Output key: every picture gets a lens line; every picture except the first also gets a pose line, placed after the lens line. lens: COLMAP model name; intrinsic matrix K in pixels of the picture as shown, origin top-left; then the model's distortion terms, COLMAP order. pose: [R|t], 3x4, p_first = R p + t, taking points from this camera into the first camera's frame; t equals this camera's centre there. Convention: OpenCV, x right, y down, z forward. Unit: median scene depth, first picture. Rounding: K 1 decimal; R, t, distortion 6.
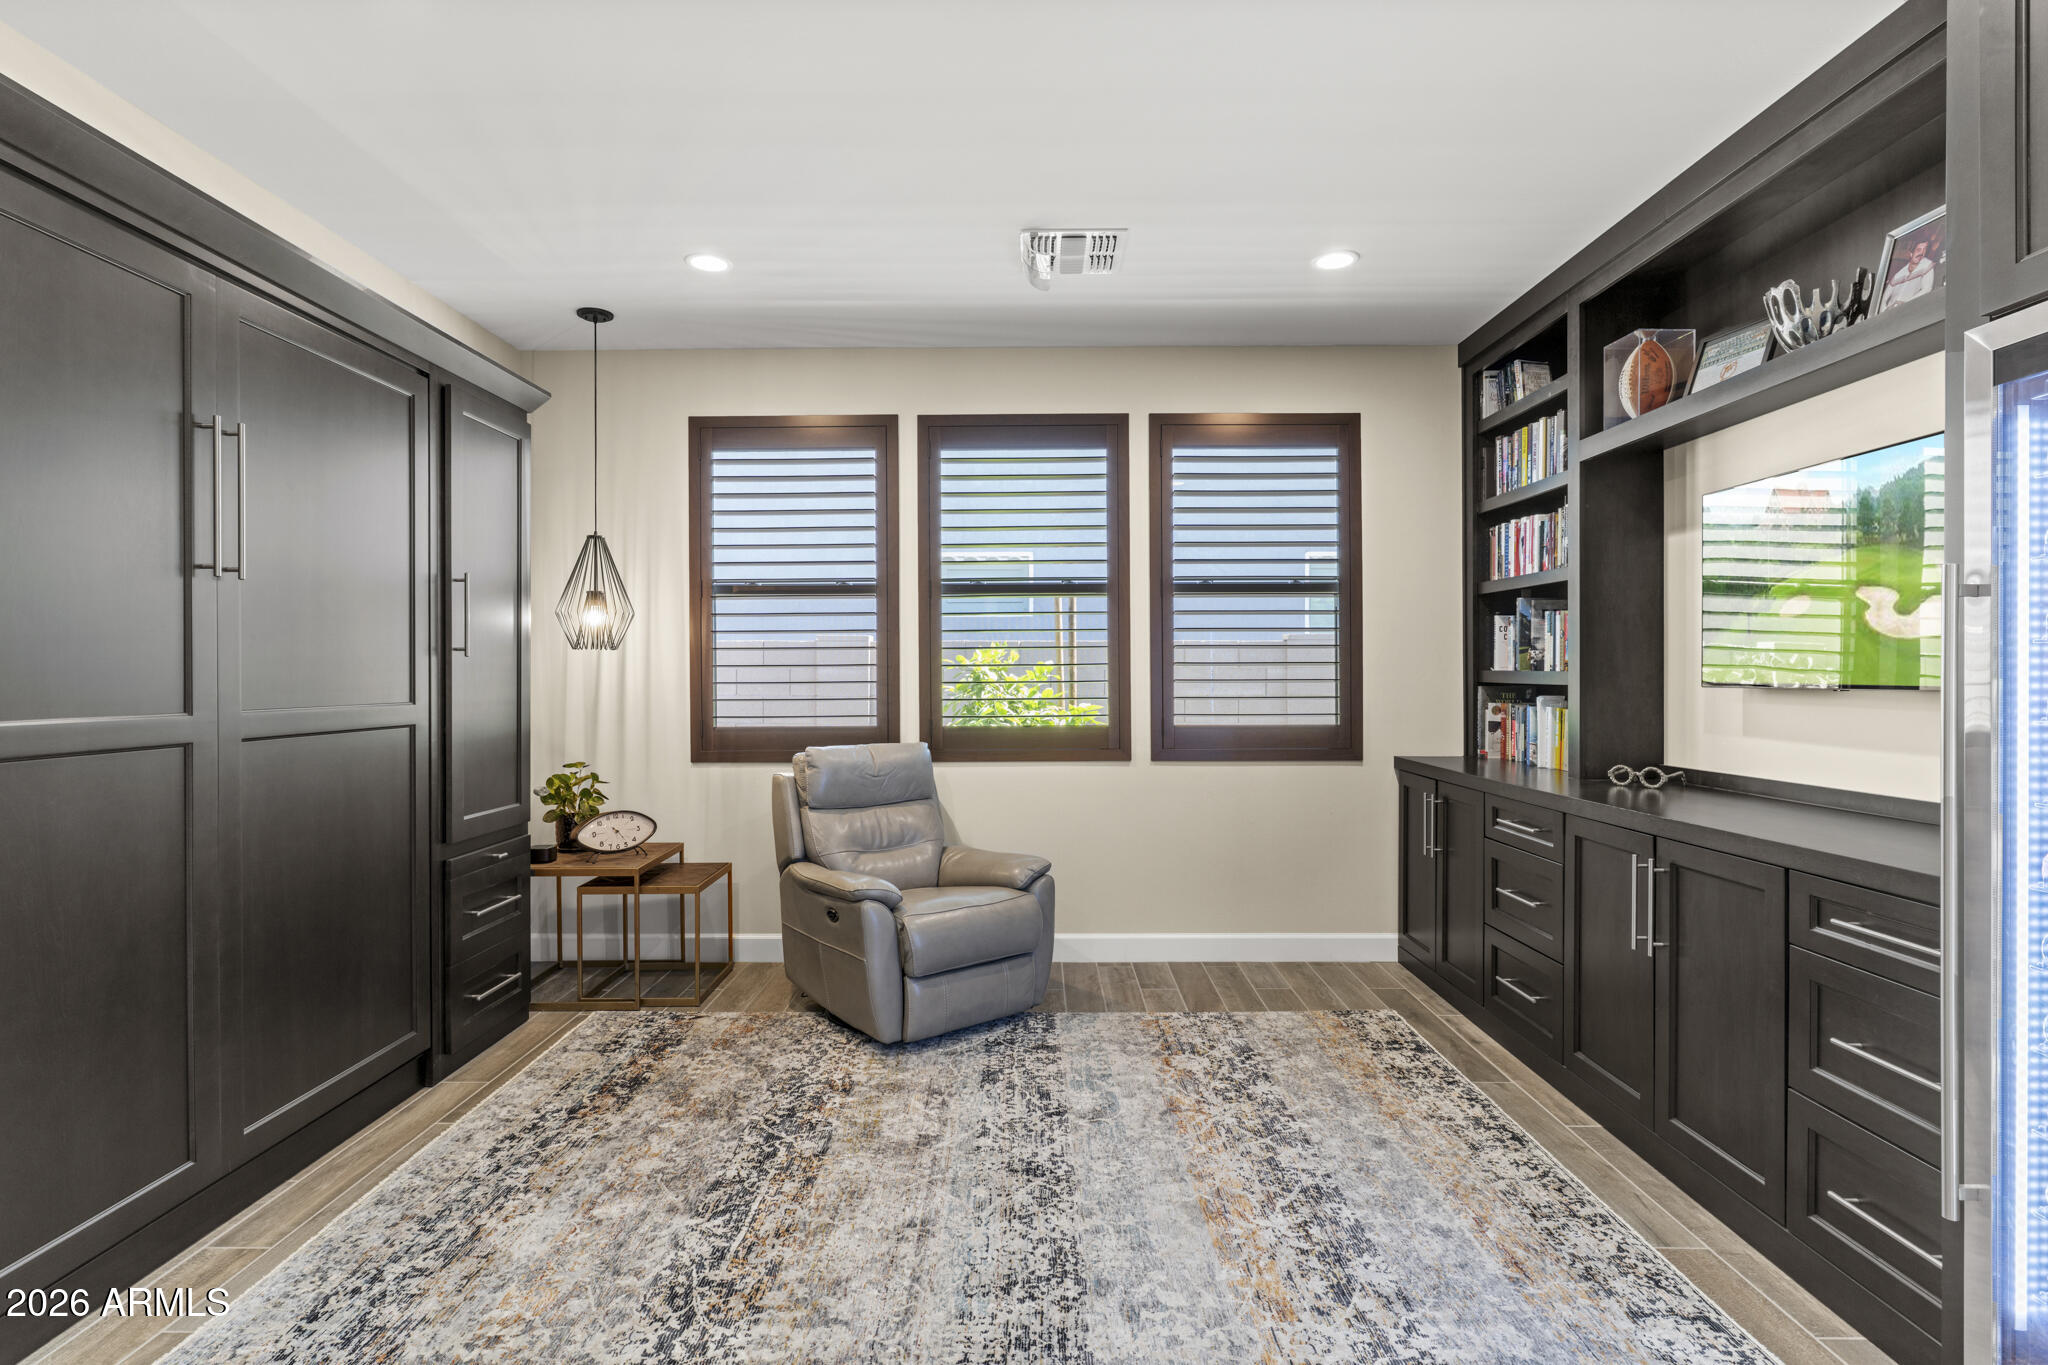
lens RADIAL K [[1007.2, 0, 1019.7], [0, 1007.2, 670.3], [0, 0, 1]] dist [-0.000844, 0.001353]
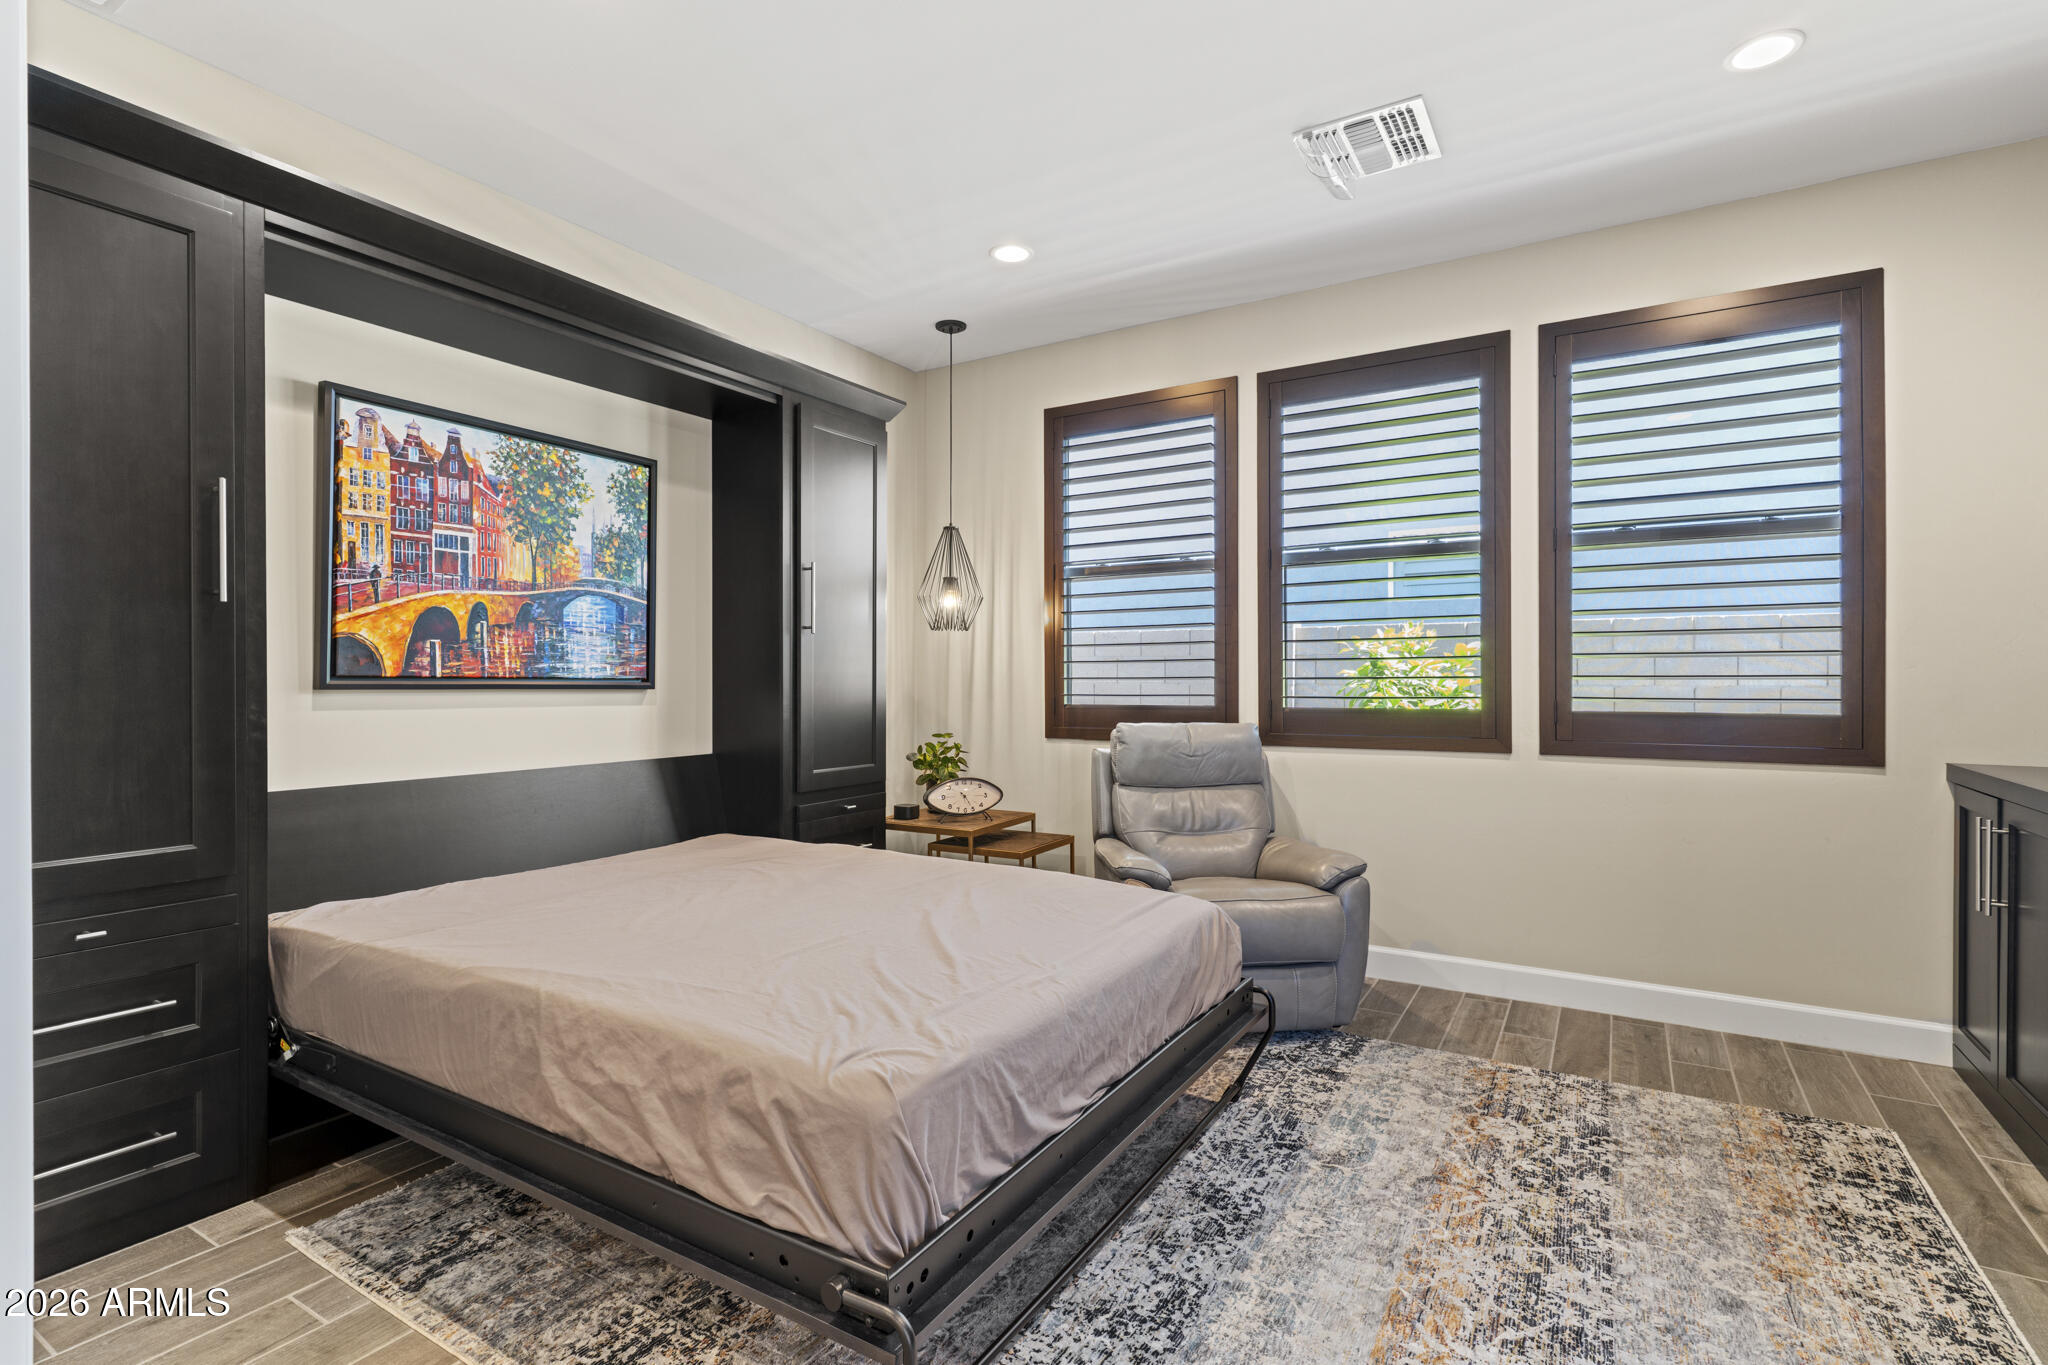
lens RADIAL K [[980.5, 0, 1022.5], [0, 980.5, 672.7], [0, 0, 1]] dist [0.004608, -0.000771]
pose [[0.854406, -0.001616, -0.519603, 0.214172], [0.001118, 0.999999, -0.001271, 0.028662], [0.519604, 0.000505, 0.854407, 0.128781]]
